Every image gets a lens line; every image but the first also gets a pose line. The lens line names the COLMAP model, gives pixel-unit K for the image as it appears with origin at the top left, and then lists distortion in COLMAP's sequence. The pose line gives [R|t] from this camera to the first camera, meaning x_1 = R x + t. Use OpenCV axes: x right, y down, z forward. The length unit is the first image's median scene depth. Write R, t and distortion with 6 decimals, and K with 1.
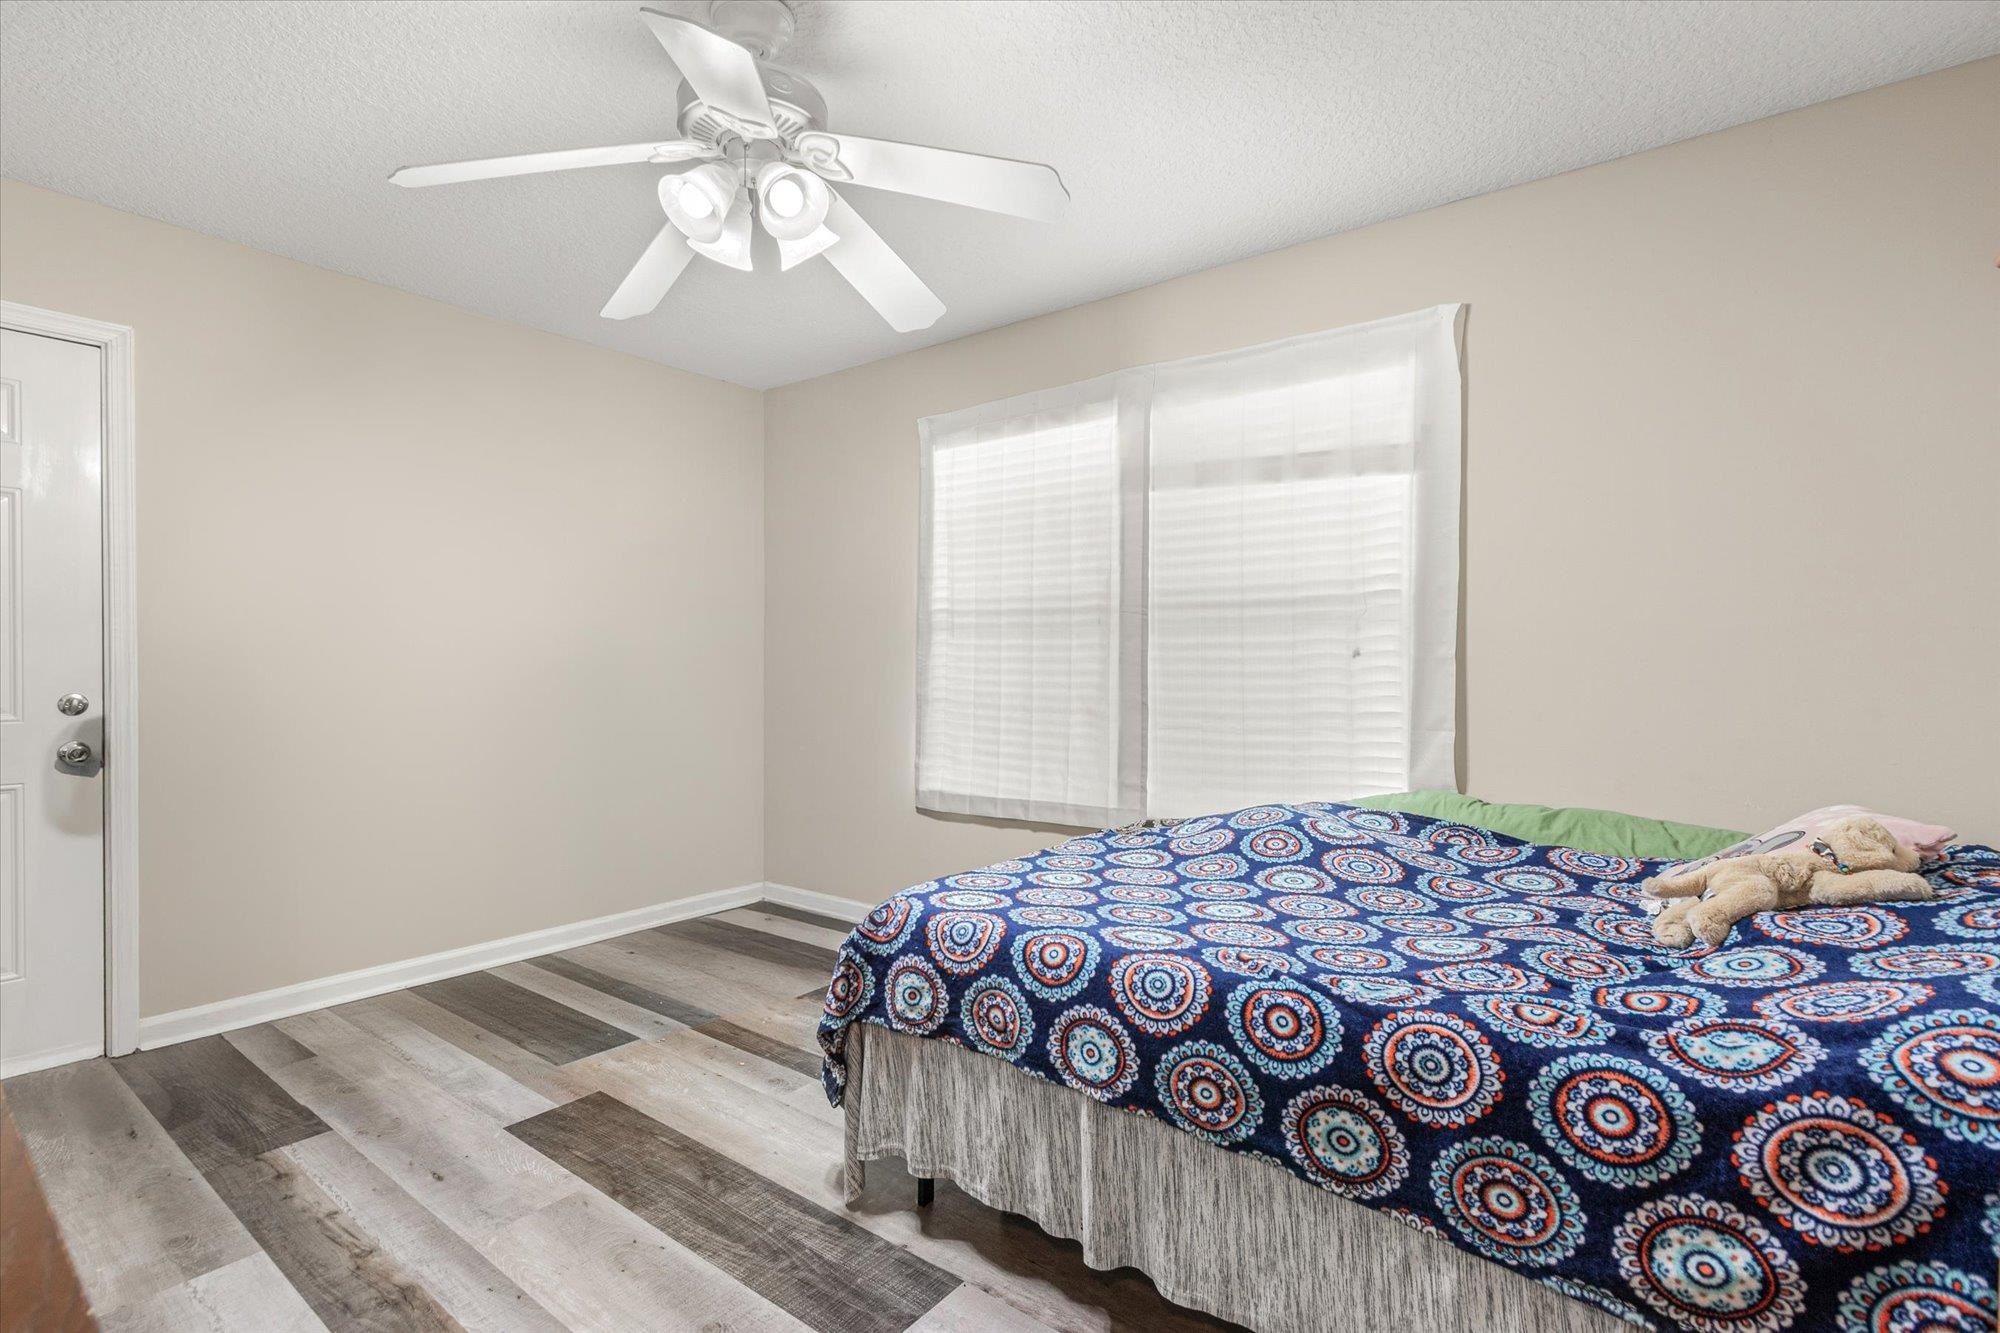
lens RADIAL K [[970.2, 0, 986.7], [0, 970.2, 676.5], [0, 0, 1]] dist [0.000623, 0.000121]
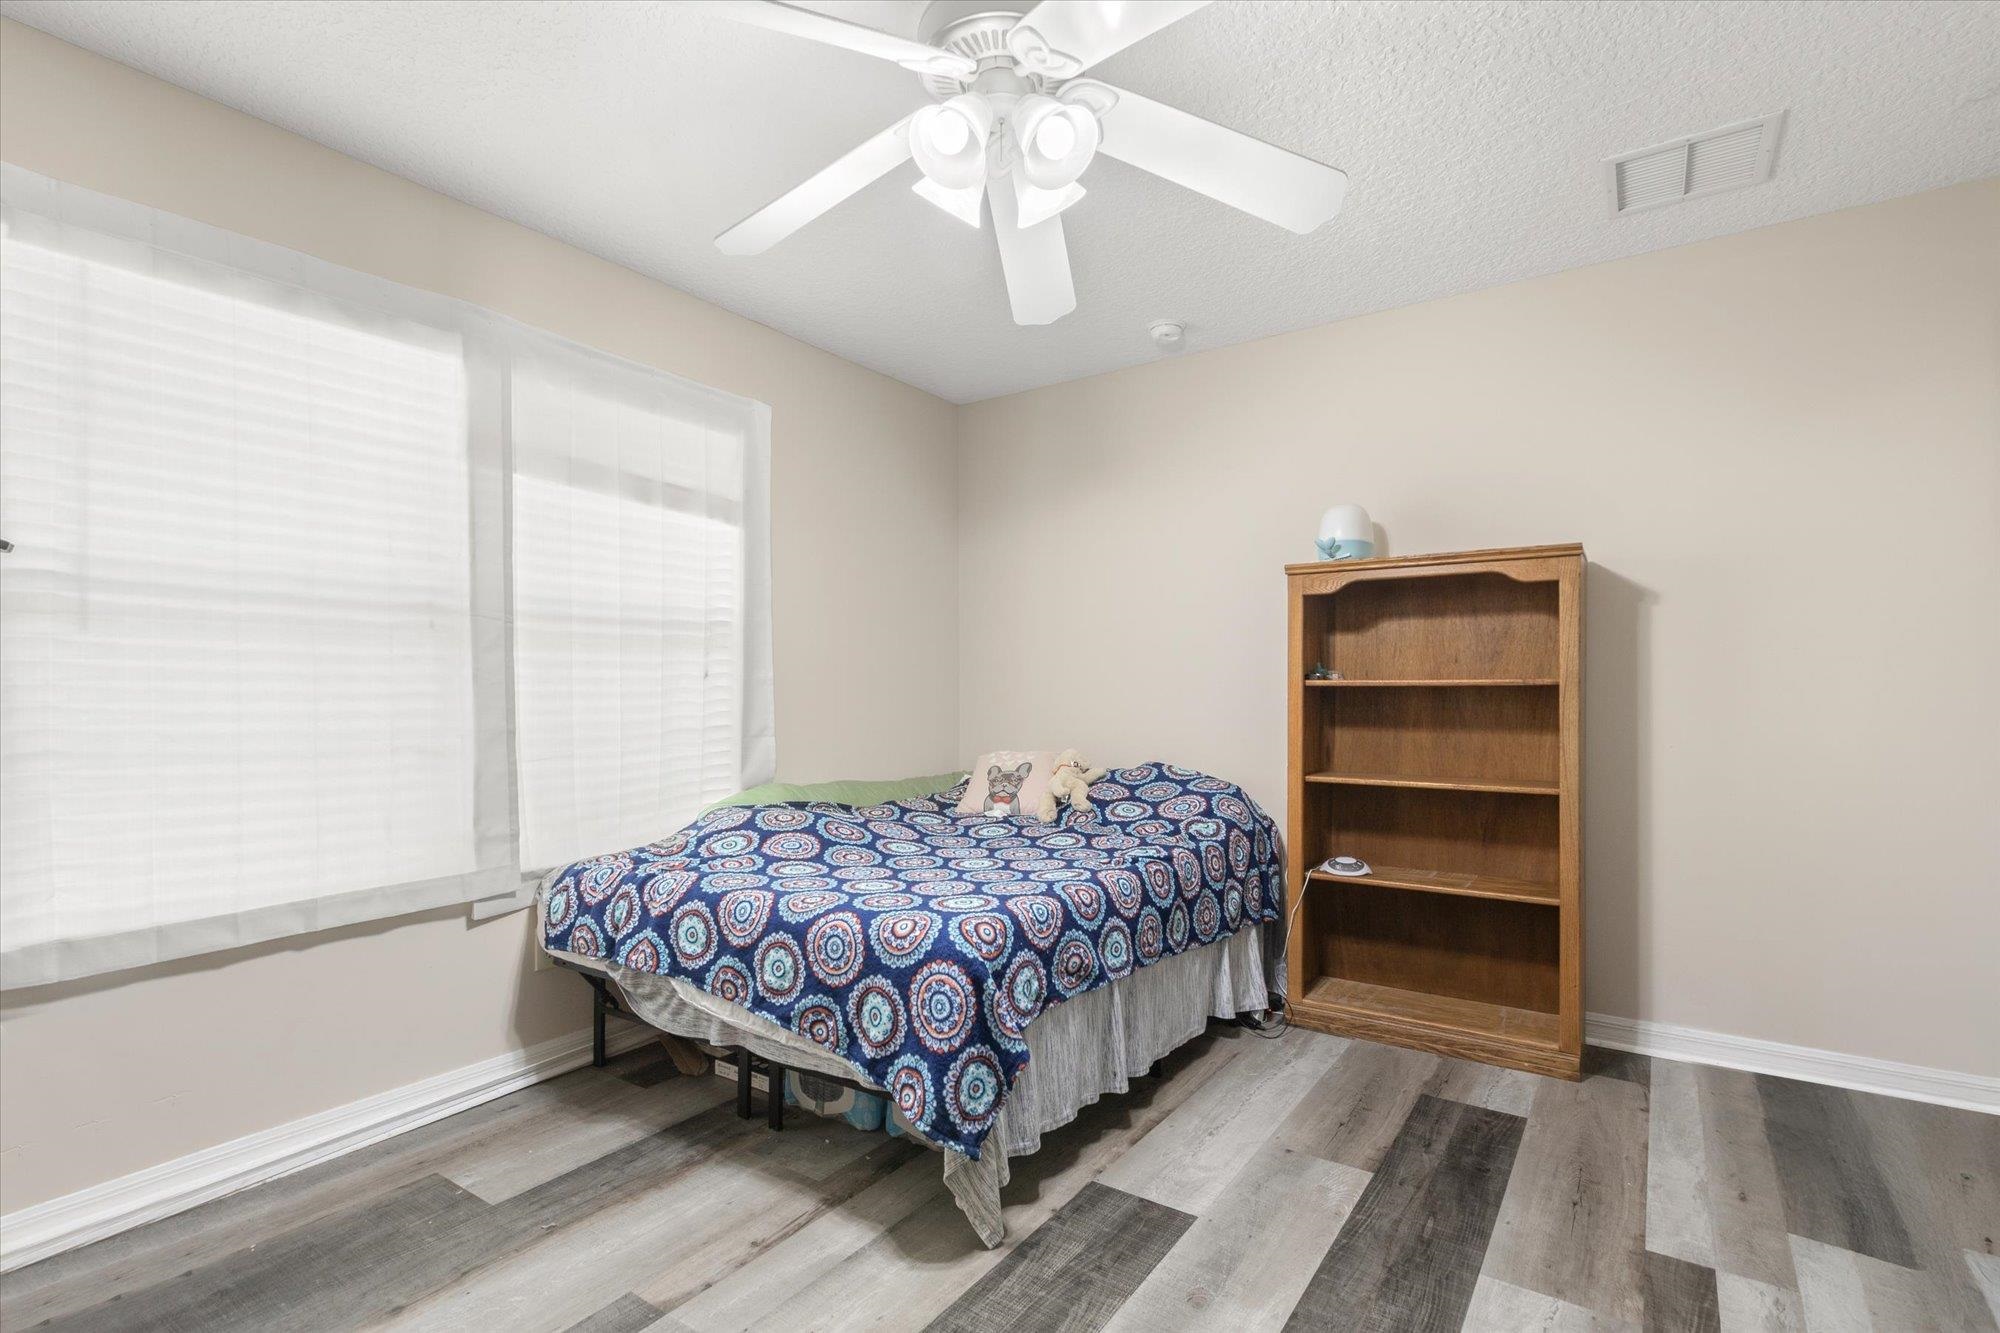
lens RADIAL K [[966.3, 0, 1006.4], [0, 966.3, 692.8], [0, 0, 1]] dist [0.002094, 0.000373]
pose [[-0.078500, -0.002999, 0.996910, -0.778335], [0.018470, 0.999819, 0.004462, -0.001354], [-0.996743, 0.018764, -0.078430, 0.753856]]
